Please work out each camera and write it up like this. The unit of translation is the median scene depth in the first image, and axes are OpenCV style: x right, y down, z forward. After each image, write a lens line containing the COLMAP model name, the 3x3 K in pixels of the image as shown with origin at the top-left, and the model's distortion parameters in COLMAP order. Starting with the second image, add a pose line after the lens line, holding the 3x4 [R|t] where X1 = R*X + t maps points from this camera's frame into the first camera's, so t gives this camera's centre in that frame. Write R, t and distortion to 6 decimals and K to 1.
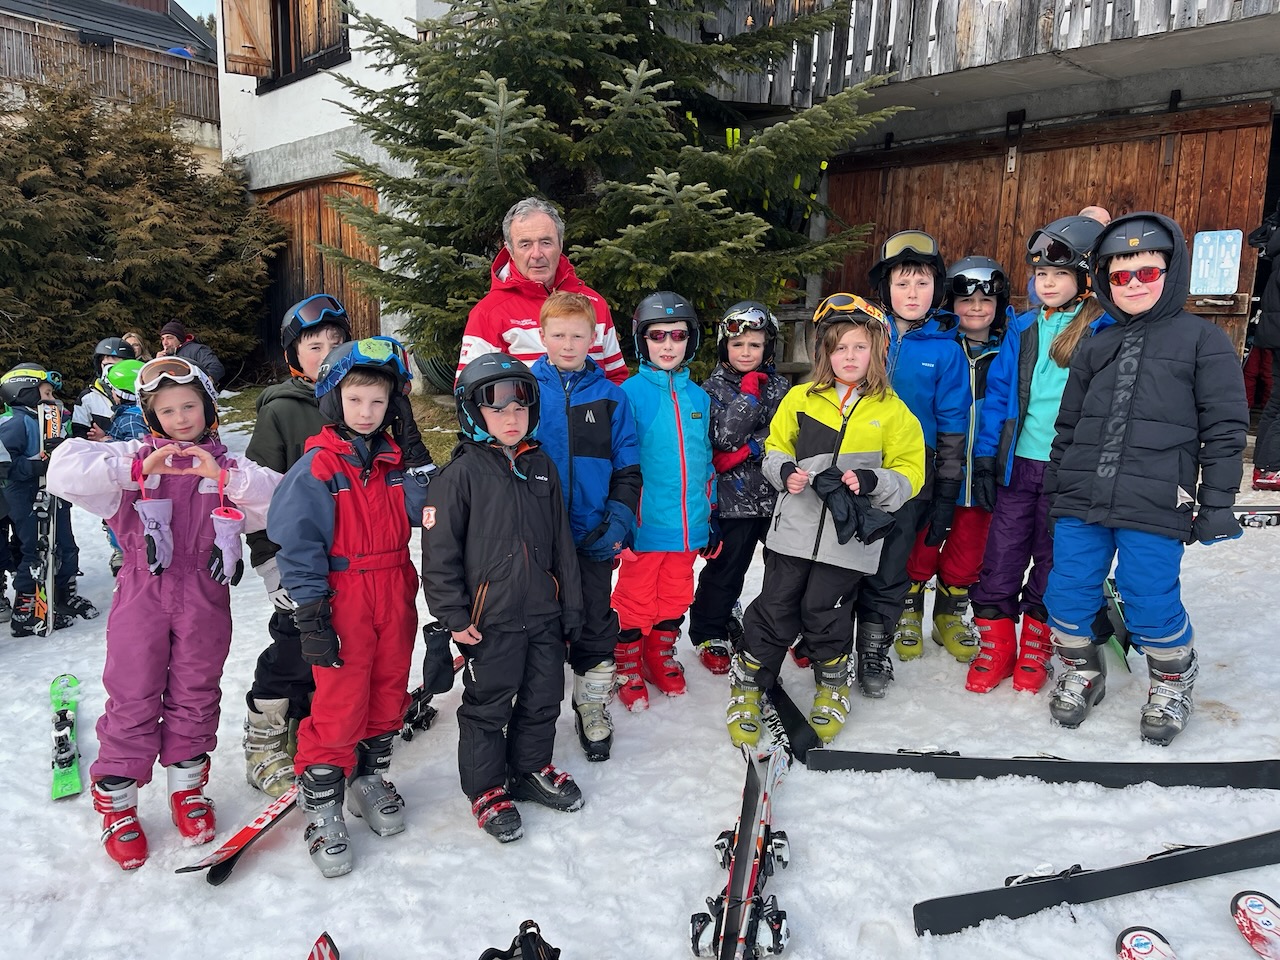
lens RADIAL K [[936.9, 0, 687.5], [0, 936.9, 483.3], [0, 0, 1]] dist [0.093499, -0.135071]
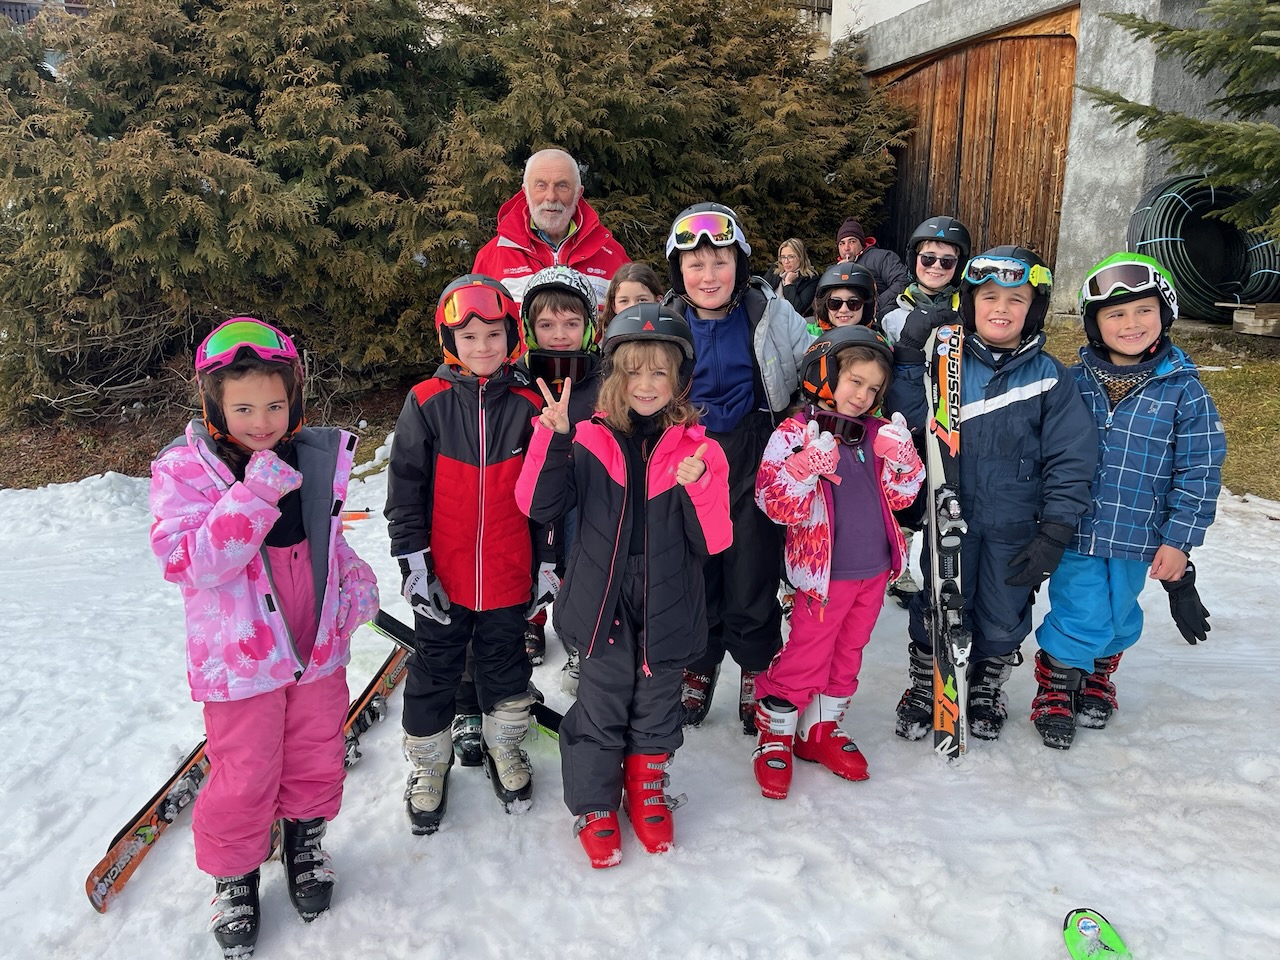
lens RADIAL K [[961.1, 0, 640.0], [0, 961.1, 480.0], [0, 0, 1]] dist [0.092817, -0.155362]
pose [[0.862491, 0.091242, -0.497779, -0.203052], [-0.055497, 0.994733, 0.086174, -0.013724], [0.503020, -0.046699, 0.863012, 0.162986]]
